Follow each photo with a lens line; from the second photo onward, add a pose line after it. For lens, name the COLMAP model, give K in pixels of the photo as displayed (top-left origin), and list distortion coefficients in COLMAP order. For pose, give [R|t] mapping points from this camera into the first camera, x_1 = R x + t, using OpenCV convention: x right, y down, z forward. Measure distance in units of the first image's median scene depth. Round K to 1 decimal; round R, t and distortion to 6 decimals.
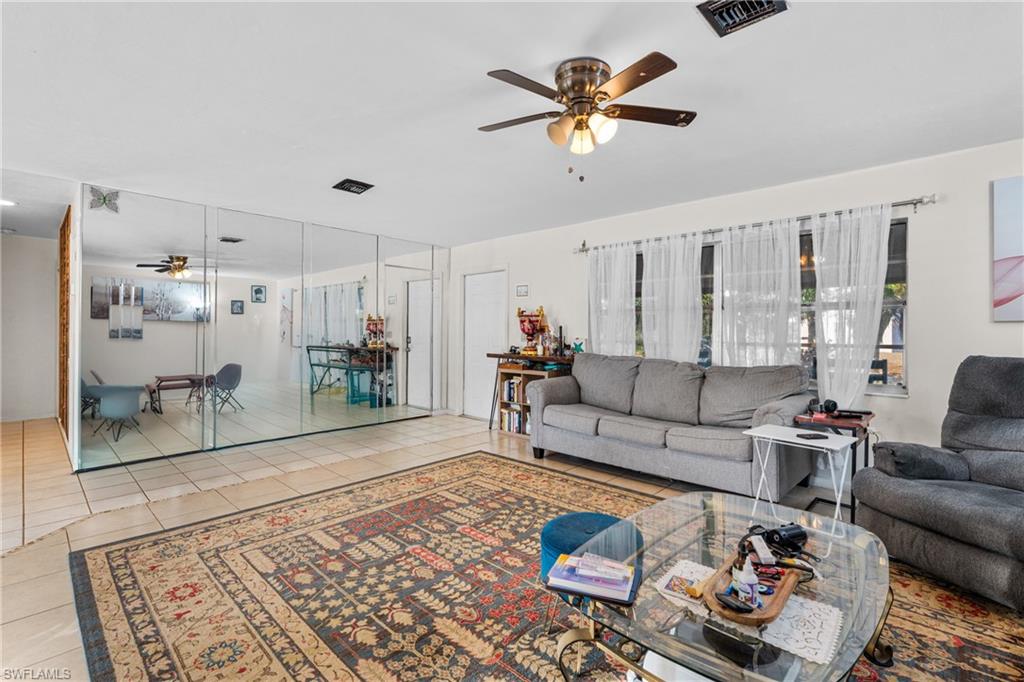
lens RADIAL K [[457.2, 0, 511.0], [0, 457.2, 336.0], [0, 0, 1]] dist [-0.000860, 0.000481]
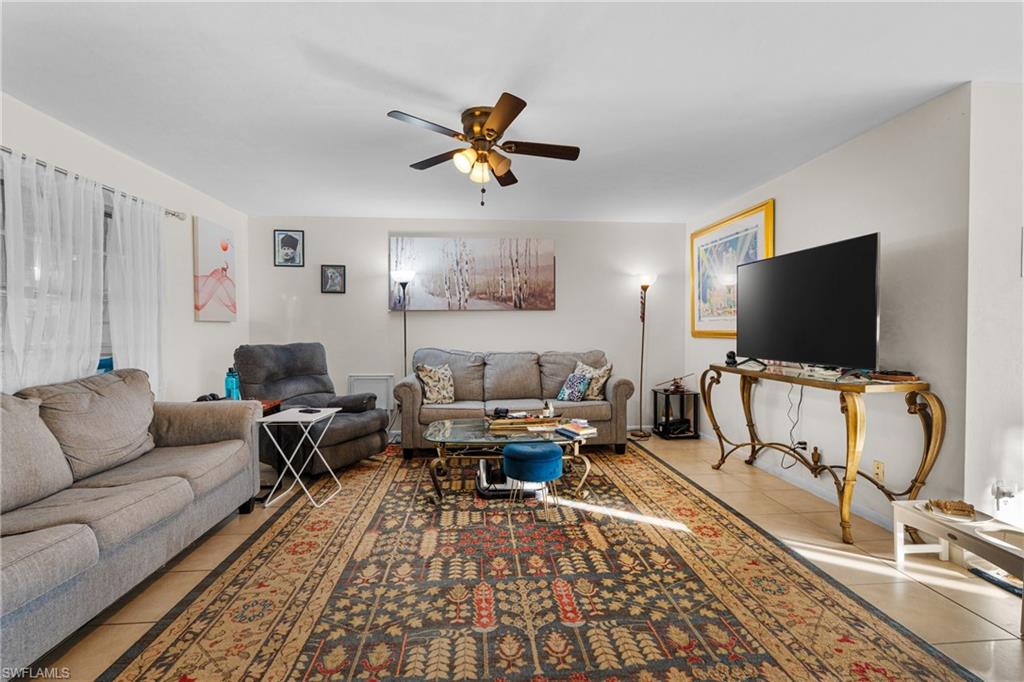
lens RADIAL K [[457.2, 0, 511.5], [0, 457.2, 335.1], [0, 0, 1]] dist [-0.000860, 0.000481]
pose [[-0.741777, -0.011066, 0.670555, -0.730840], [0.002599, 0.999809, 0.019374, -0.018820], [-0.670642, 0.016114, -0.741606, 1.862631]]
